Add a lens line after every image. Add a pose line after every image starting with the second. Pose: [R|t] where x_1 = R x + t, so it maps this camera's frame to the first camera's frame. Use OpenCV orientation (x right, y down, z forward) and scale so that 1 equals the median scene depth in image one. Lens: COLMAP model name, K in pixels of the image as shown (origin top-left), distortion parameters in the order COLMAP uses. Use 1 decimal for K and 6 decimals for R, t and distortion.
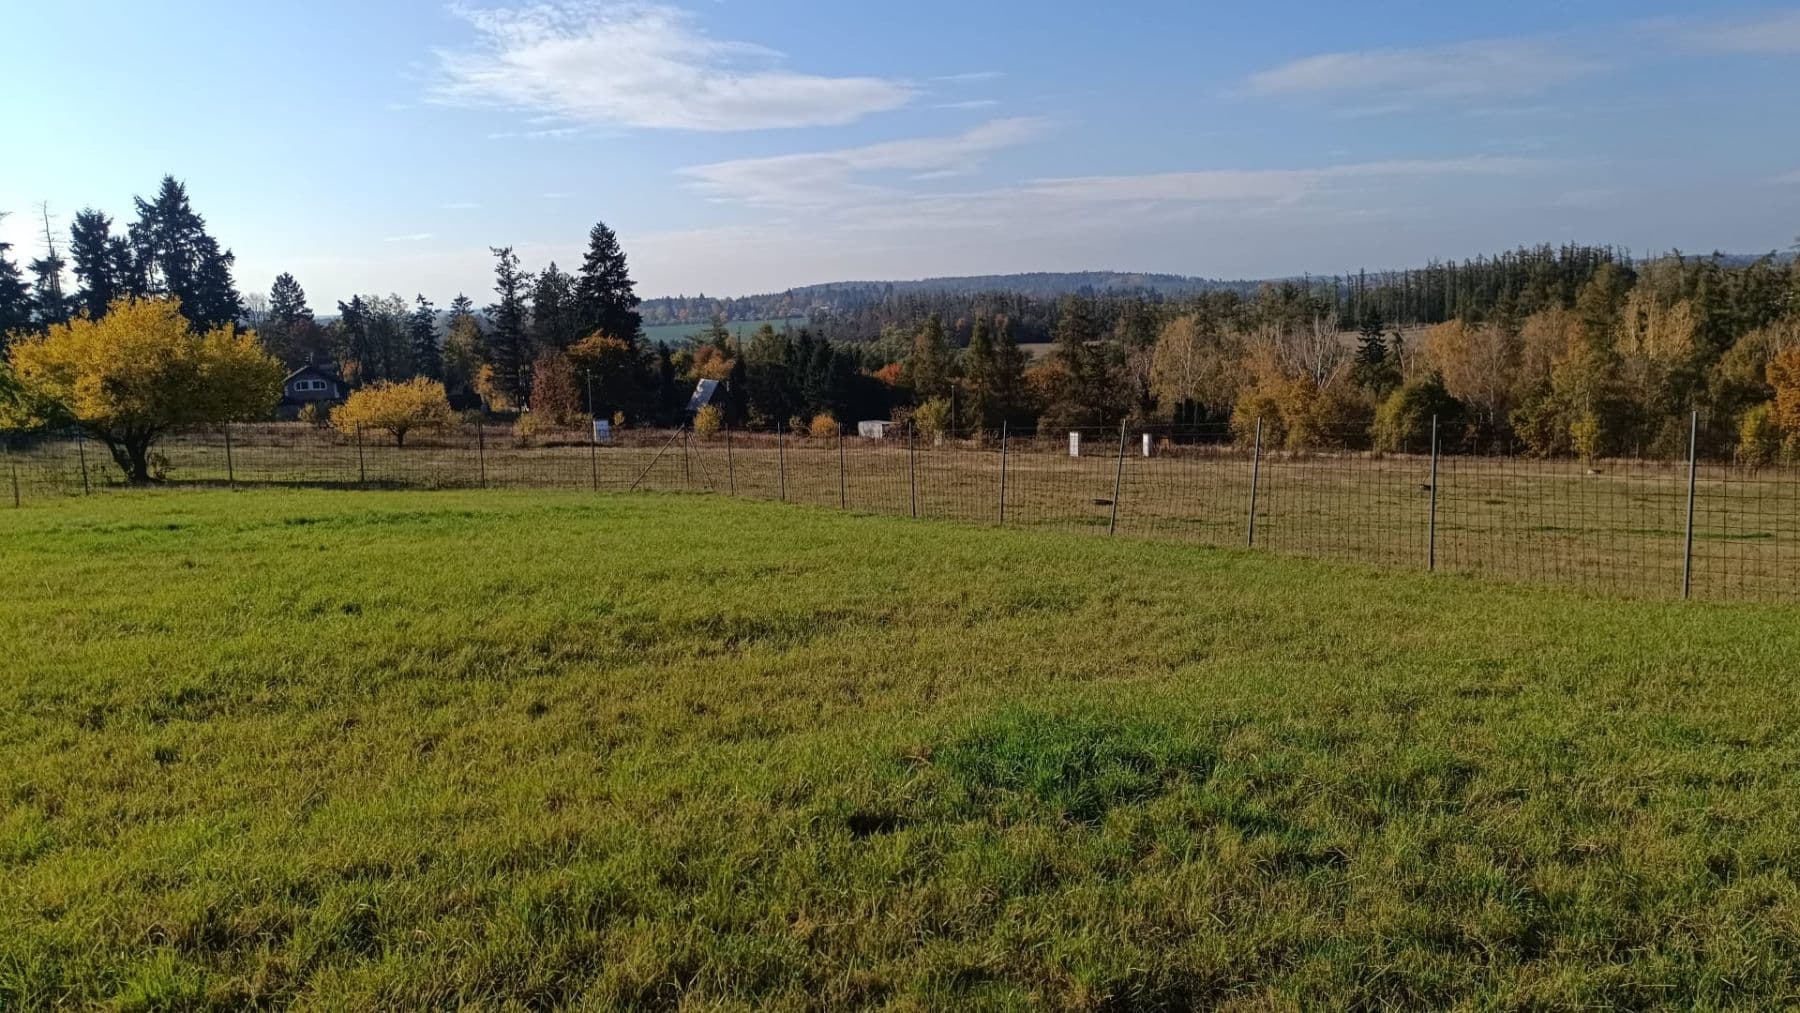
lens RADIAL K [[1235.4, 0, 900.0], [0, 1235.4, 513.6], [0, 0, 1]] dist [0.024220, -0.009858]
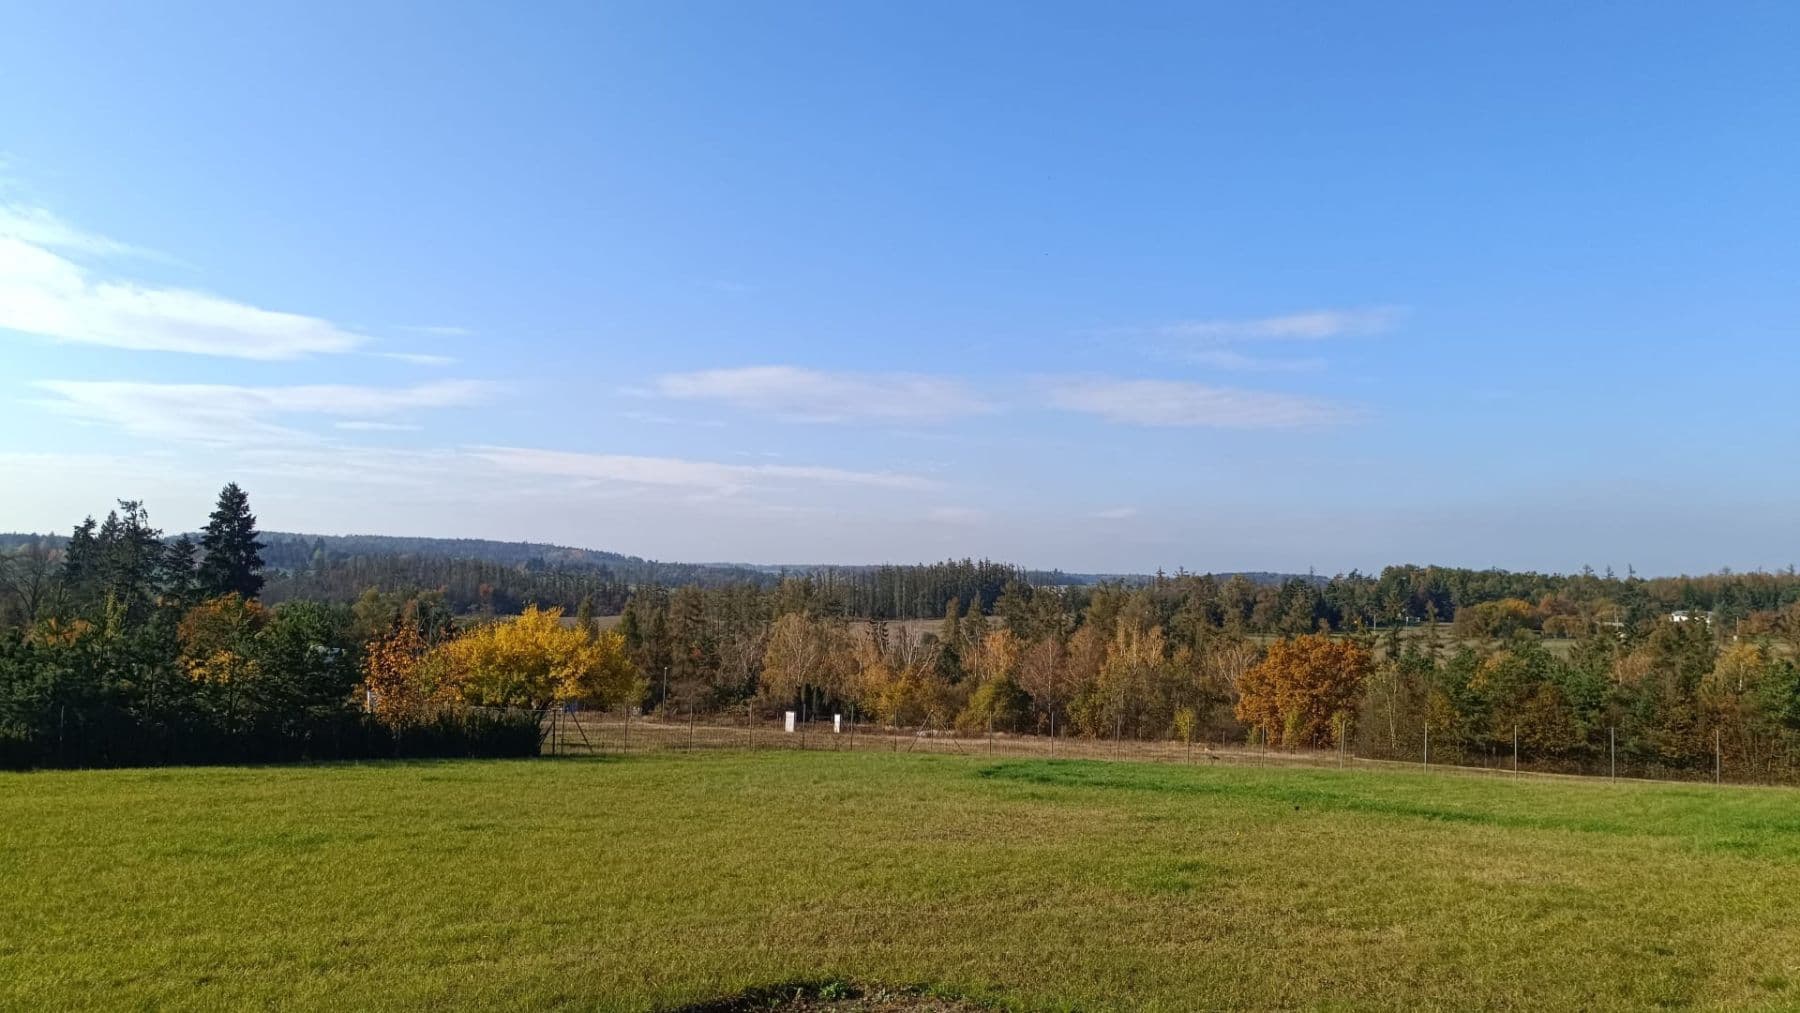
lens RADIAL K [[1235.4, 0, 895.6], [0, 1235.4, 511.5], [0, 0, 1]] dist [0.024220, -0.009858]
pose [[0.898468, 0.092817, 0.429116, -0.189182], [0.004195, 0.975538, -0.219791, 0.005273], [-0.439020, 0.199275, 0.876100, -0.085500]]
